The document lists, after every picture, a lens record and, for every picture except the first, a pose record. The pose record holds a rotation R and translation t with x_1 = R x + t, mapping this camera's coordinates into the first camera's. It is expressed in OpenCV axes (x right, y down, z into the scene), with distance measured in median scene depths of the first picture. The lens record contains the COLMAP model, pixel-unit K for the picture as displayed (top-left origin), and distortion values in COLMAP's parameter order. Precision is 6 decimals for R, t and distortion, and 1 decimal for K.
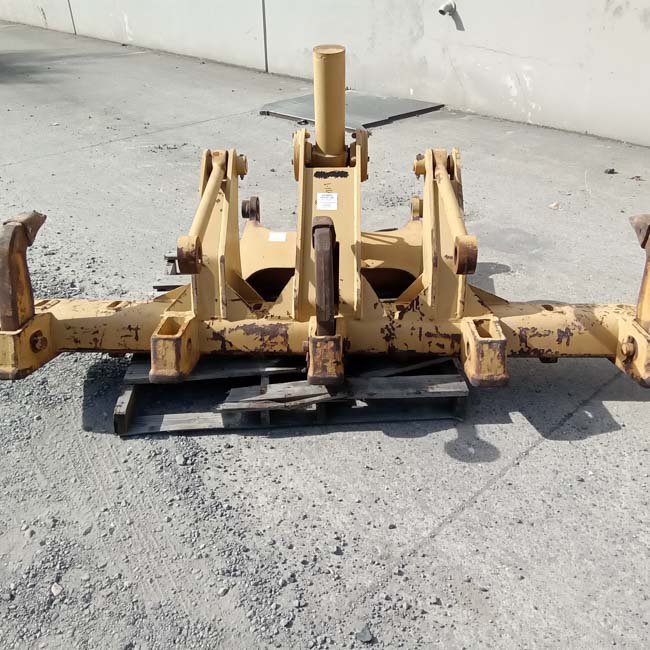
lens RADIAL K [[610.2, 0, 322.6], [0, 610.2, 328.7], [0, 0, 1]] dist [0.055634, -0.076035]
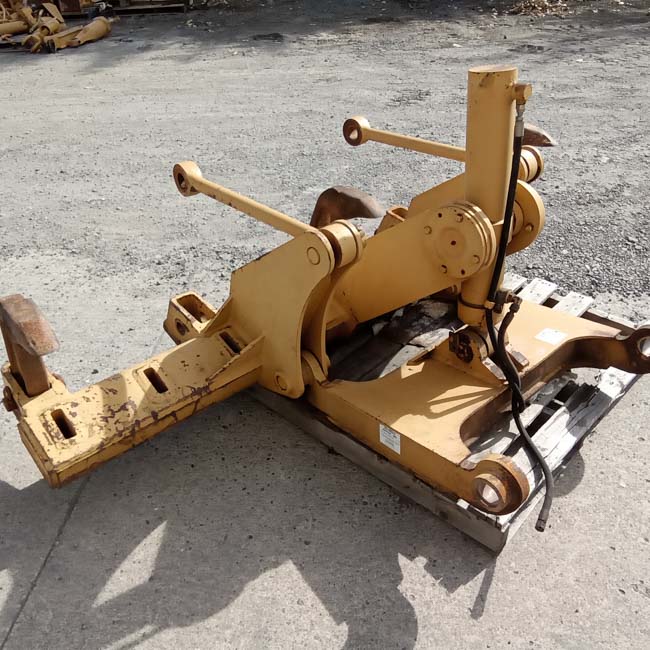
lens RADIAL K [[593.0, 0, 326.3], [0, 593.0, 314.4], [0, 0, 1]] dist [0.052220, -0.069761]
pose [[-0.713632, 0.409167, -0.568606, 0.634265], [-0.363879, 0.477079, 0.799992, -0.801677], [0.598600, 0.777803, -0.191572, 1.252960]]
